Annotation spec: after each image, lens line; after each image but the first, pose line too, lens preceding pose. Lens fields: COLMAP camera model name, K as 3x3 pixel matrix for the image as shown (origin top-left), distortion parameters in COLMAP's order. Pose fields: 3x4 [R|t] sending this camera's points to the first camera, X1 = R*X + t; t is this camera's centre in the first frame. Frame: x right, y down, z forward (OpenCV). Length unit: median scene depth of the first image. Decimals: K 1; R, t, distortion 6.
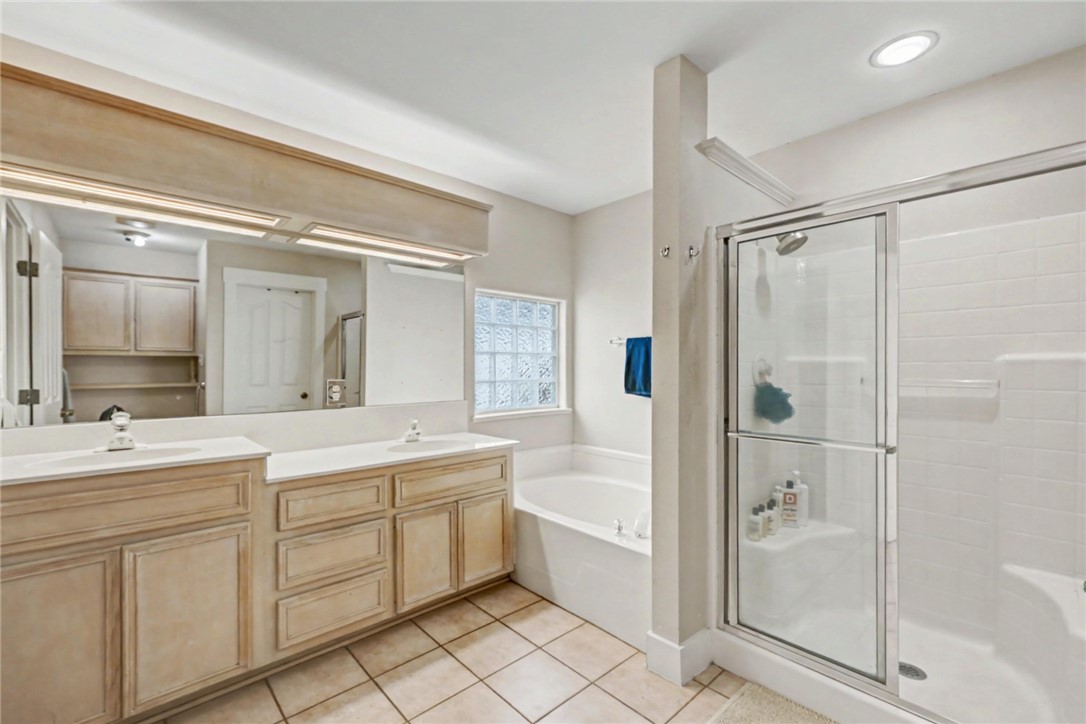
lens RADIAL K [[453.7, 0, 547.3], [0, 453.7, 366.4], [0, 0, 1]] dist [-0.010885, -0.000020]
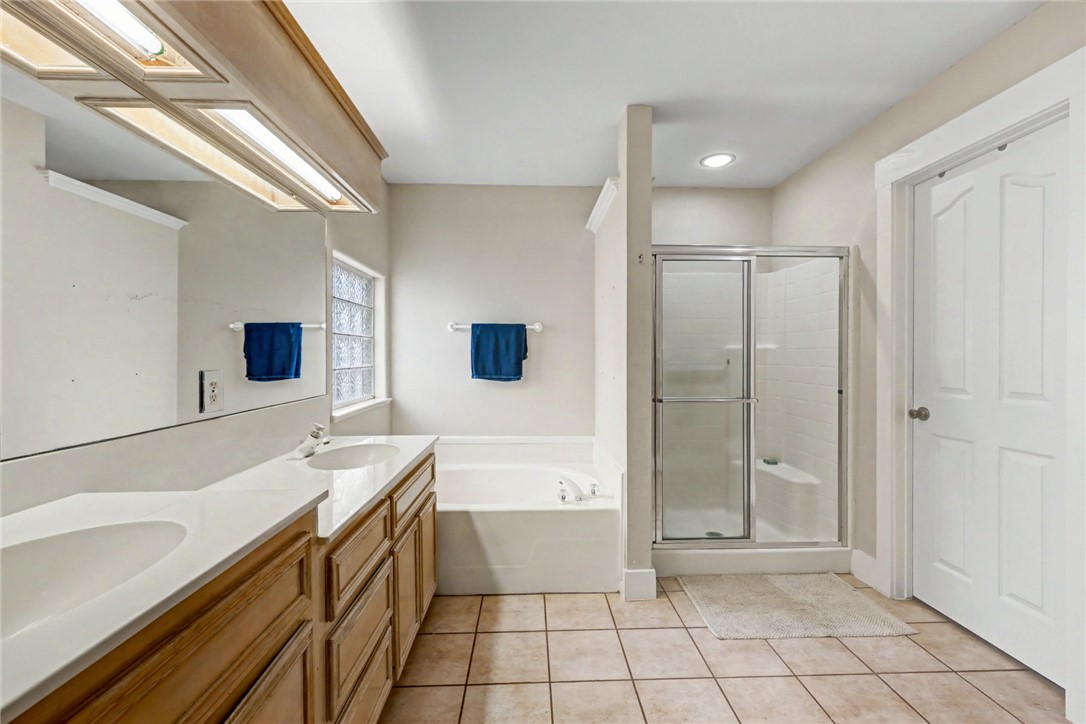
lens RADIAL K [[440.9, 0, 544.3], [0, 440.9, 359.6], [0, 0, 1]] dist [0.006544, 0.000218]
pose [[0.664075, -0.007418, 0.747629, -0.627457], [-0.001407, 0.999937, 0.011171, 0.009036], [-0.747665, -0.008471, 0.664022, 0.300316]]
